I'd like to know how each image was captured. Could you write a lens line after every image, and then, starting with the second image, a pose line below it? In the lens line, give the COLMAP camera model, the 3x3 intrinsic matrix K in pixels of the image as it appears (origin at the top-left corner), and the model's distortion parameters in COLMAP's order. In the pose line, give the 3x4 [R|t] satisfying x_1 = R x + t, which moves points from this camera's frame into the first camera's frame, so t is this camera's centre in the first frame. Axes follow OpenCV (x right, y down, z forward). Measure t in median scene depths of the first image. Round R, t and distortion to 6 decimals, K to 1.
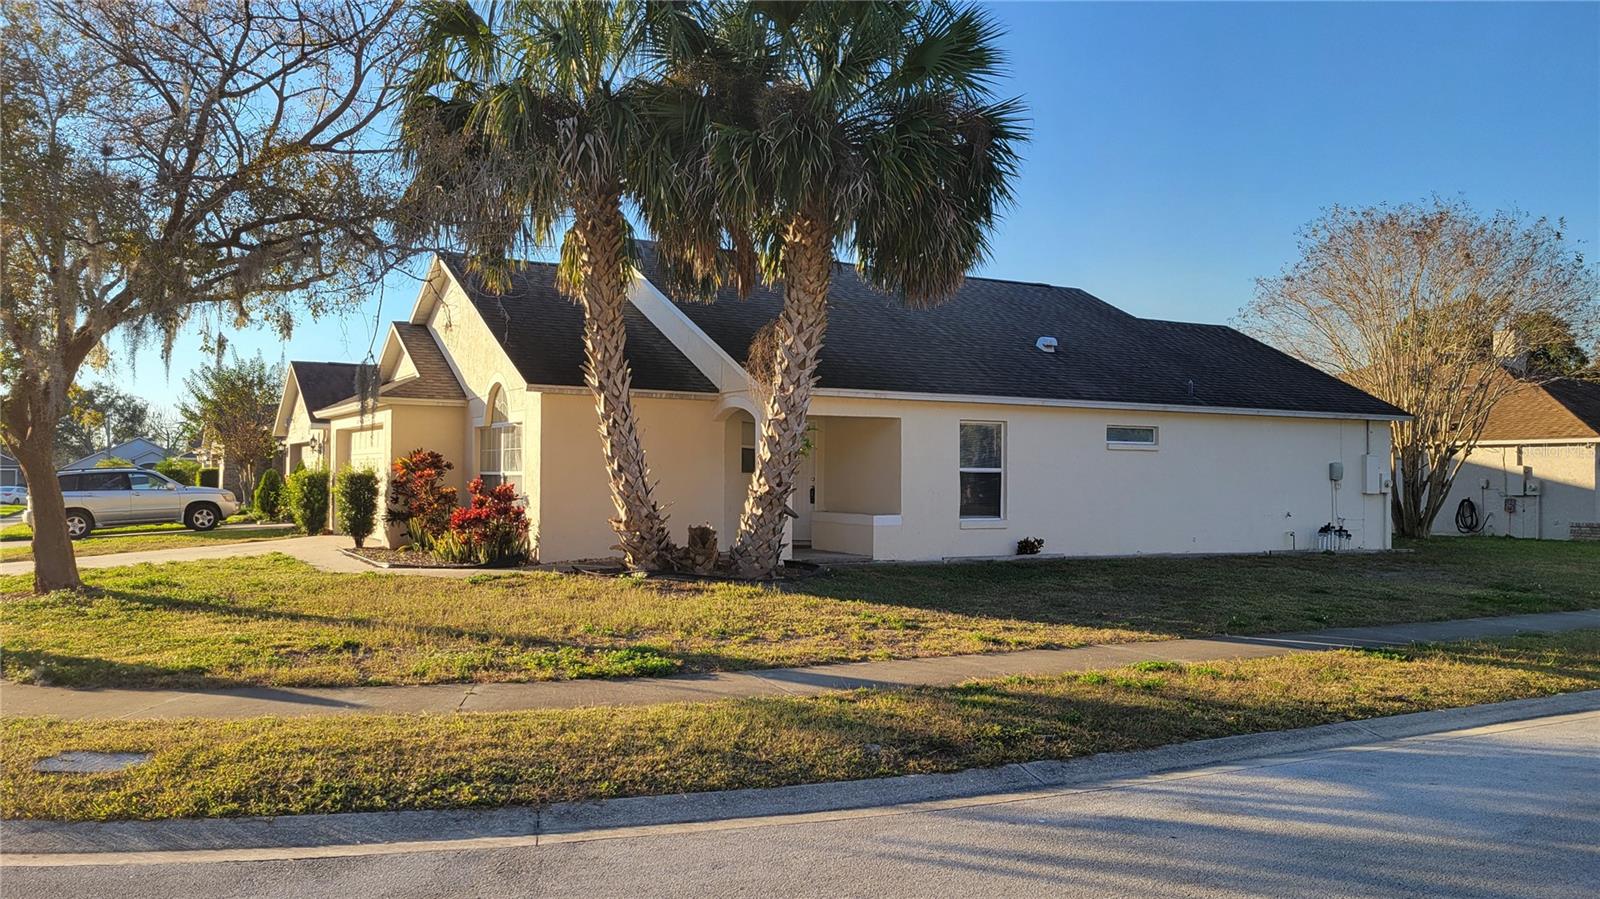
lens RADIAL K [[1196.3, 0, 801.5], [0, 1196.3, 448.3], [0, 0, 1]] dist [0.047427, 0.001881]
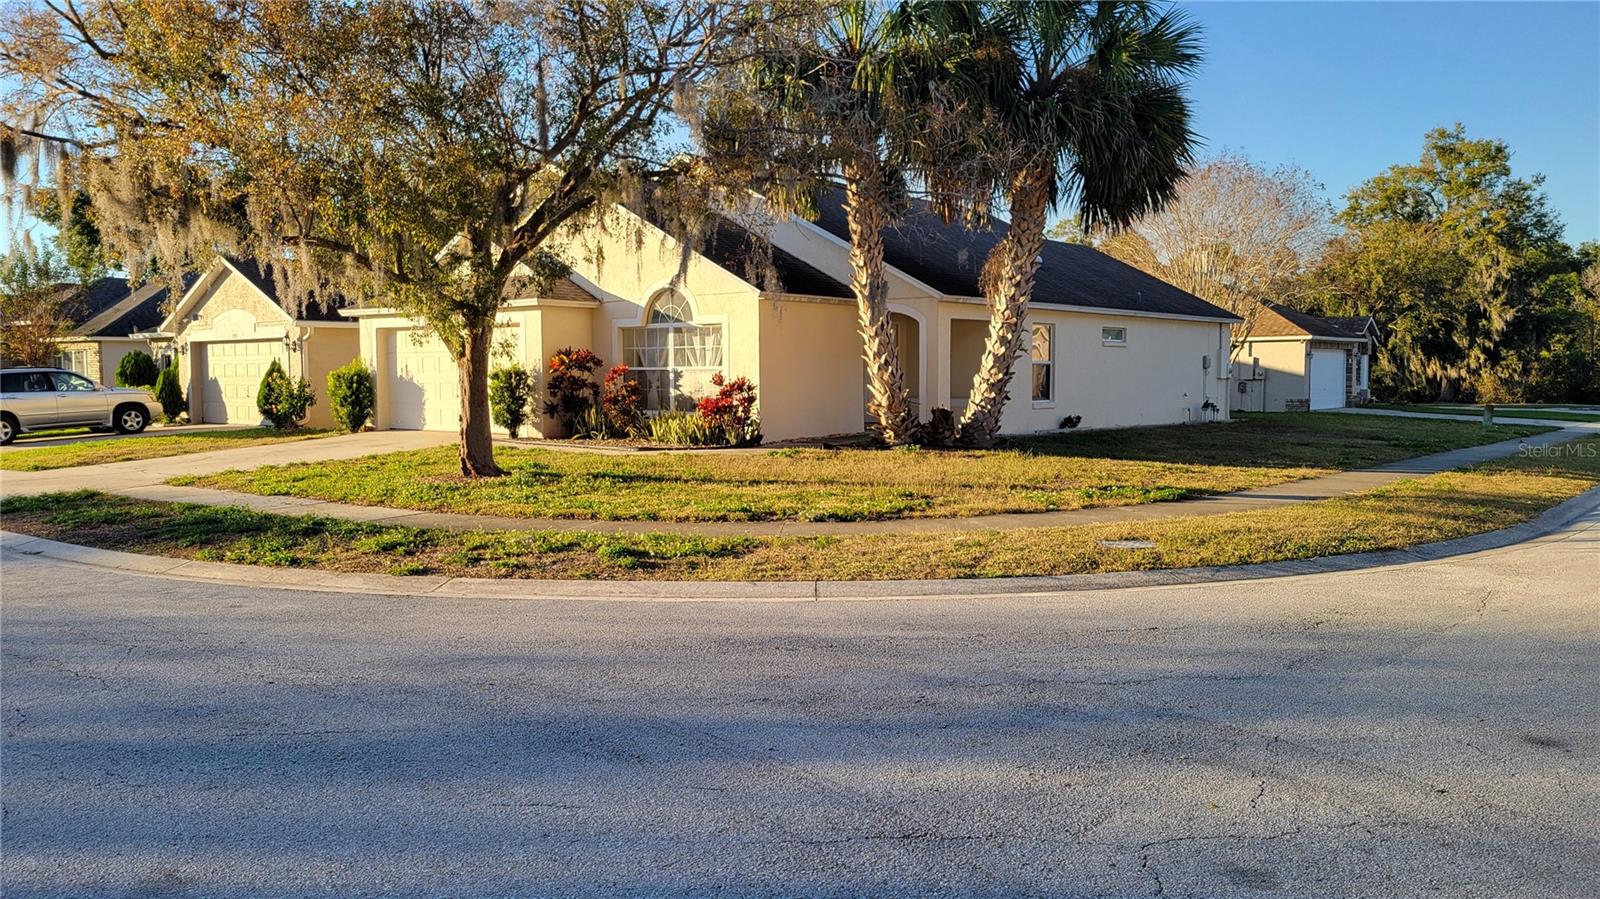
lens RADIAL K [[1196.3, 0, 802.0], [0, 1196.3, 442.3], [0, 0, 1]] dist [0.047427, 0.001881]
pose [[0.940459, -0.029955, 0.338585, -0.493681], [0.002484, 0.996688, 0.081277, -0.001412], [-0.339898, -0.075596, 0.937419, -0.103025]]
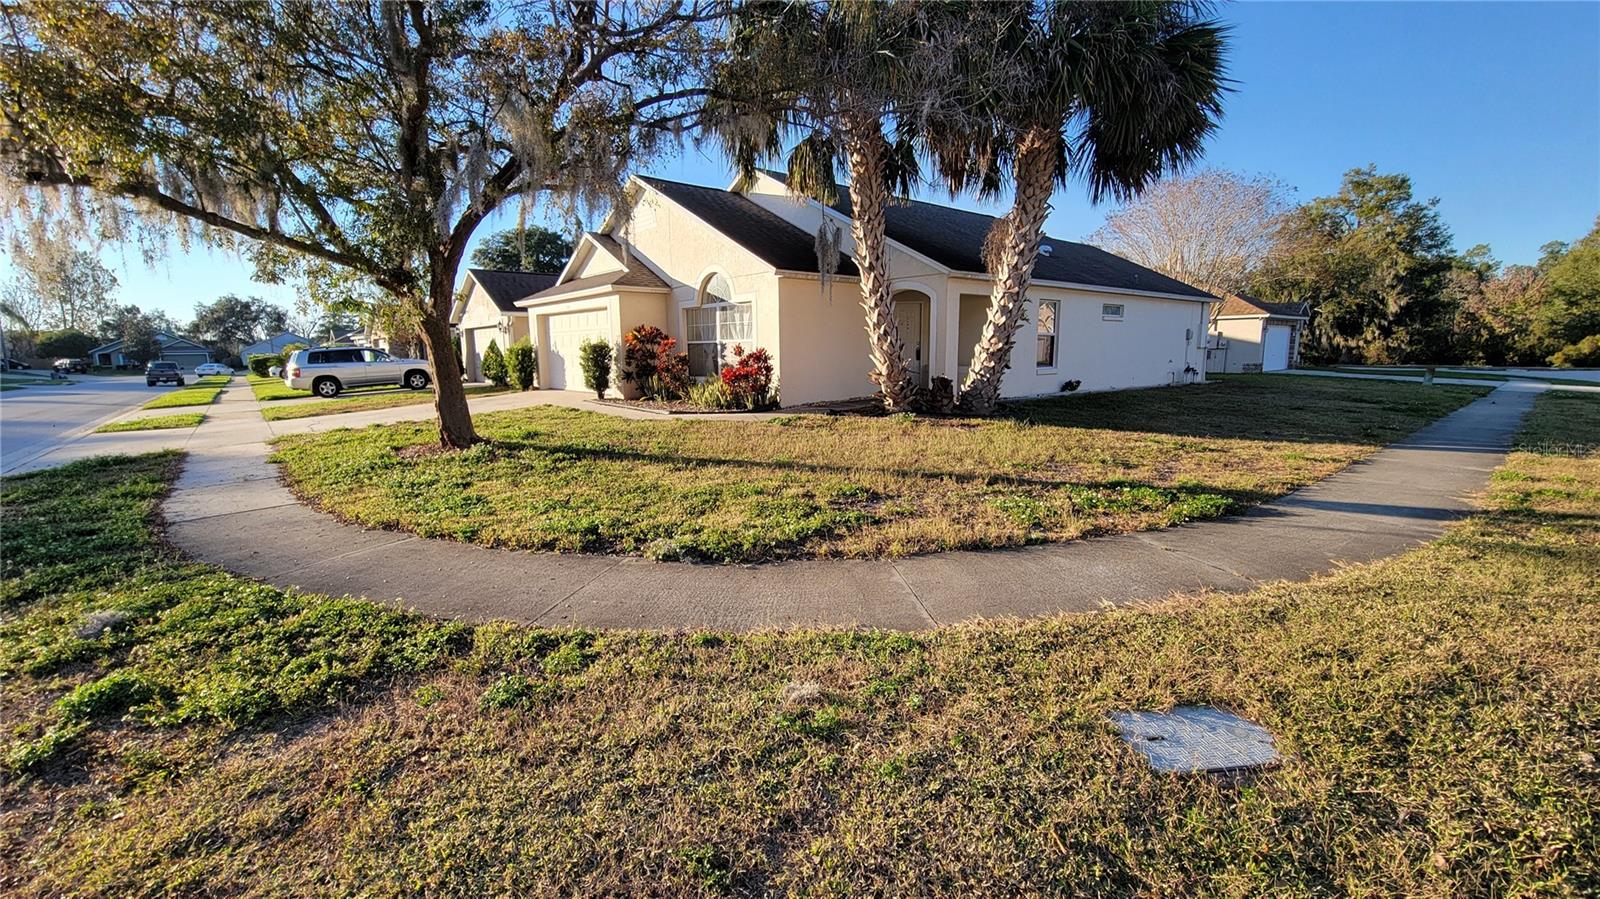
lens RADIAL K [[654.8, 0, 788.9], [0, 654.8, 449.2], [0, 0, 1]] dist [0.000738, 0.001411]
pose [[0.986663, -0.042207, 0.157206, -0.278619], [0.014188, 0.984421, 0.175257, 0.011266], [-0.162154, -0.170689, 0.971891, 0.235122]]
